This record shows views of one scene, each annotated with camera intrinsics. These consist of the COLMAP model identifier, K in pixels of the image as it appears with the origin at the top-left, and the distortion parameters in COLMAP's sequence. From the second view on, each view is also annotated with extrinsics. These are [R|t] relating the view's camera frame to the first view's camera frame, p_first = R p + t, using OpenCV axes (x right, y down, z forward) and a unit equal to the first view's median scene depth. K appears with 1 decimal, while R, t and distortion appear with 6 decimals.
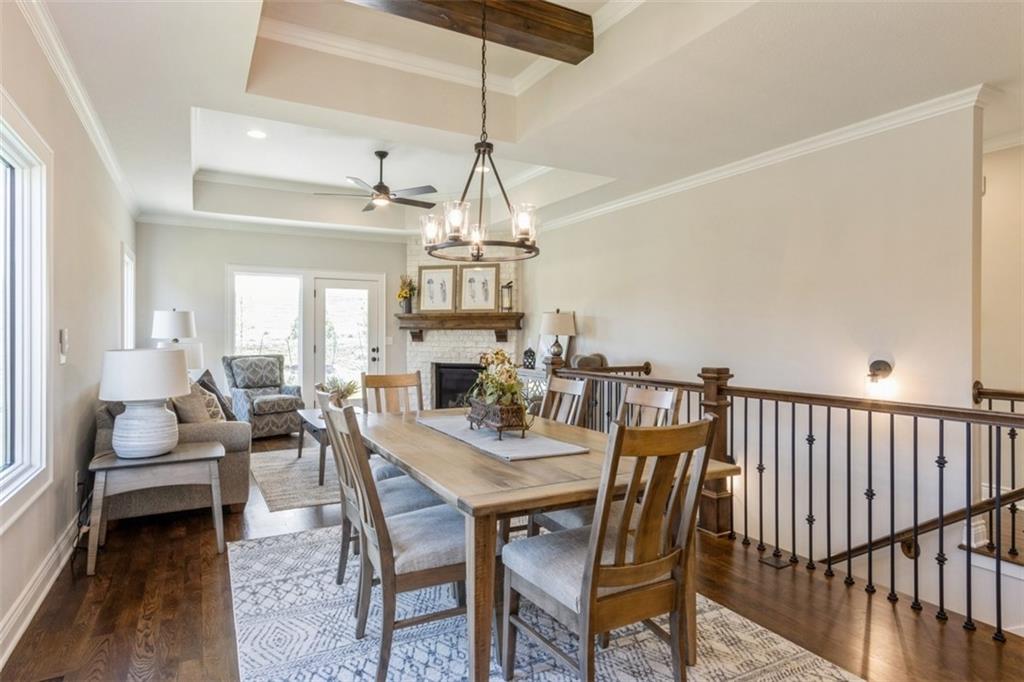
lens RADIAL K [[559.0, 0, 510.0], [0, 559.0, 335.2], [0, 0, 1]] dist [0.000815, 0.000323]
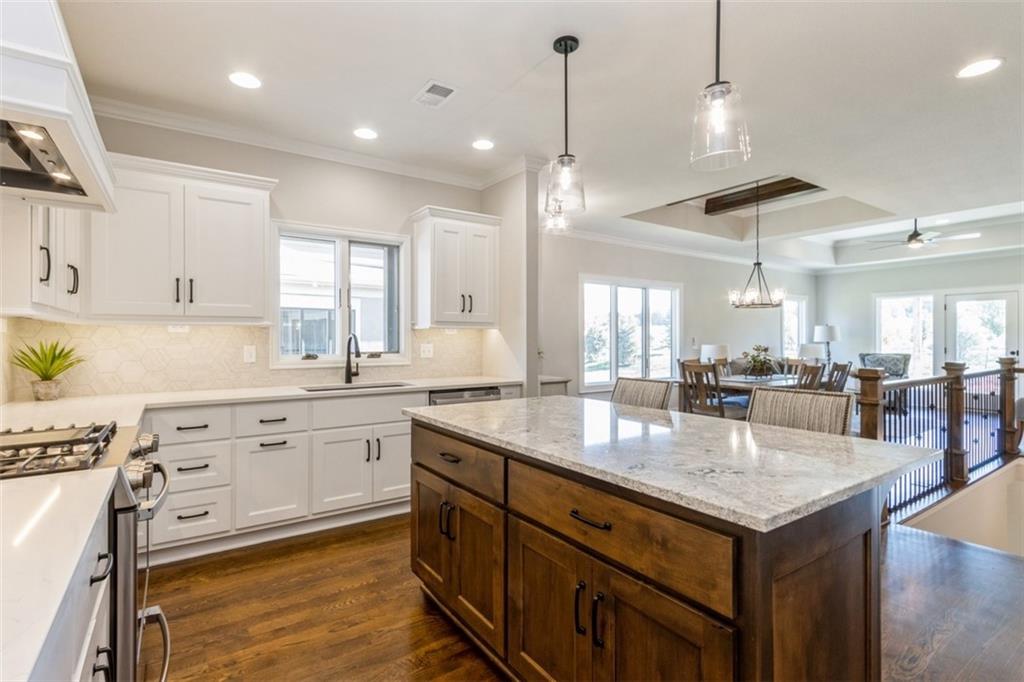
lens RADIAL K [[483.3, 0, 507.3], [0, 483.3, 339.3], [0, 0, 1]] dist [0.002174, 0.000459]
pose [[0.099268, -0.002151, -0.995058, 0.650317], [0.000944, 0.999997, -0.002068, 0.000507], [0.995060, -0.000734, 0.099270, -0.103786]]
